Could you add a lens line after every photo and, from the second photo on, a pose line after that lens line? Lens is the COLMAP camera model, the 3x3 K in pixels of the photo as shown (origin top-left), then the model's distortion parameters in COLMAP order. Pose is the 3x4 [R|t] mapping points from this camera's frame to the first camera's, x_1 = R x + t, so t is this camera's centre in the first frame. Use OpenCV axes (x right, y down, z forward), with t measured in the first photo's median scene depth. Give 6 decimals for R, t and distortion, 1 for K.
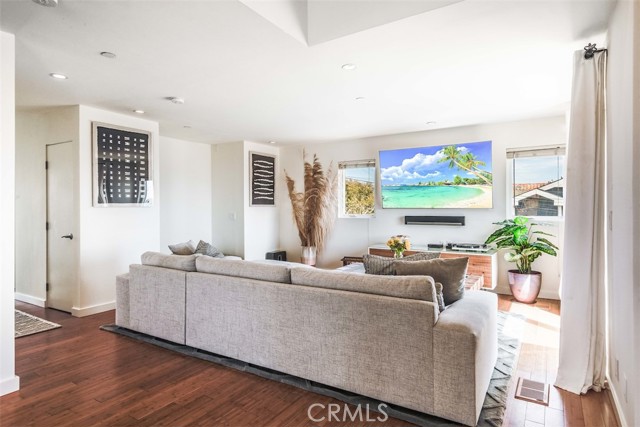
lens RADIAL K [[371.8, 0, 321.5], [0, 371.8, 206.7], [0, 0, 1]] dist [0.025430, -0.000361]
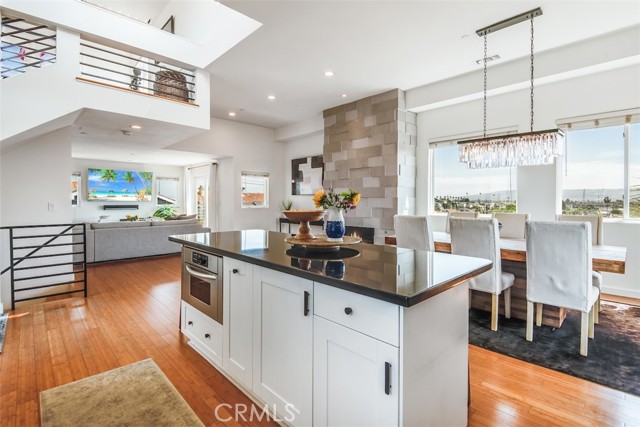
lens RADIAL K [[300.1, 0, 319.7], [0, 300.1, 205.8], [0, 0, 1]] dist [-0.000857, -0.000274]
pose [[0.246230, -0.011987, 0.969137, -0.972070], [-0.004810, 0.999896, 0.013589, 0.002059], [-0.969200, -0.008008, 0.246147, -0.415222]]
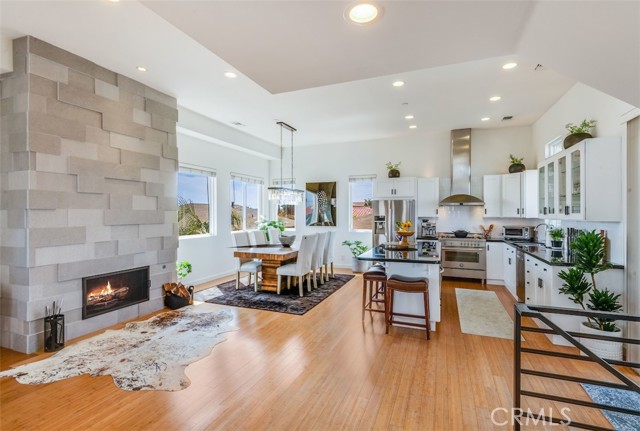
lens RADIAL K [[314.1, 0, 319.9], [0, 314.1, 212.9], [0, 0, 1]] dist [0.039319, -0.024738]
pose [[-0.984252, 0.005105, -0.176695, -0.231198], [0.005037, 0.999987, 0.000834, -0.039178], [0.176697, -0.000069, -0.984265, 0.503915]]
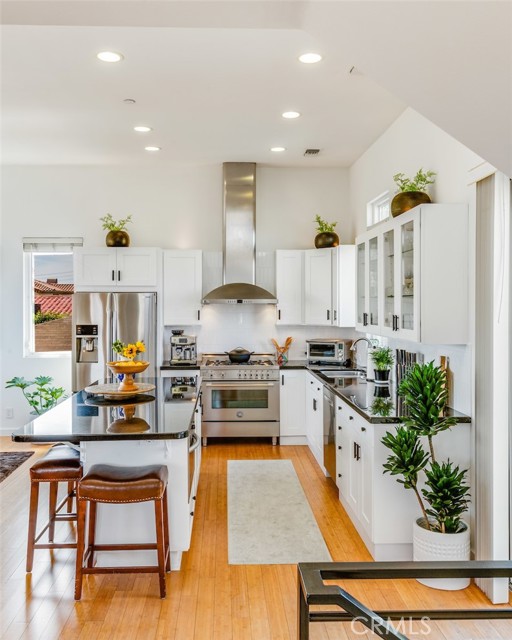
lens RADIAL K [[592.7, 0, 247.0], [0, 592.7, 309.8], [0, 0, 1]] dist [0.040467, 0.001913]
pose [[-0.831701, 0.012026, -0.555094, -0.303008], [0.003965, 0.999869, 0.015721, -0.069550], [0.555210, 0.010874, -0.831639, 0.443246]]
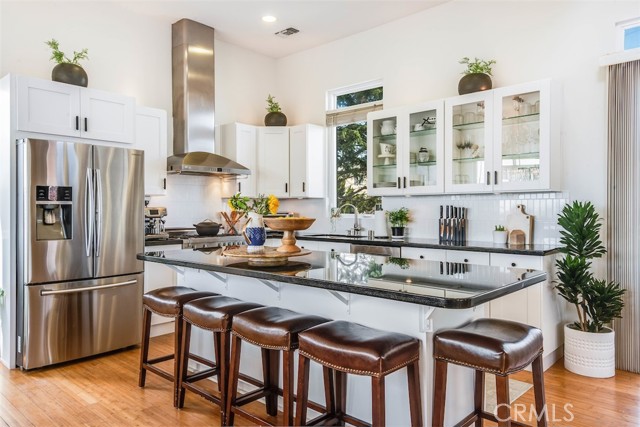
lens RADIAL K [[448.7, 0, 318.0], [0, 448.7, 215.6], [0, 0, 1]] dist [0.040021, -0.002589]
pose [[-0.194850, 0.016248, -0.980698, -0.151103], [-0.000264, 0.999862, 0.016617, 0.002630], [0.980833, 0.003497, -0.194819, -0.179456]]
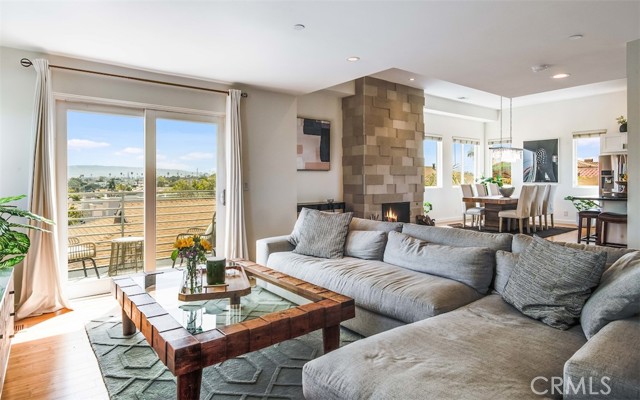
lens RADIAL K [[366.3, 0, 318.6], [0, 366.3, 179.0], [0, 0, 1]] dist [0.041032, -0.037058]
pose [[-0.936339, 0.006376, 0.351039, -0.121633], [0.006271, 0.999979, -0.001436, 0.002097], [-0.351041, 0.000857, -0.936360, 1.101451]]
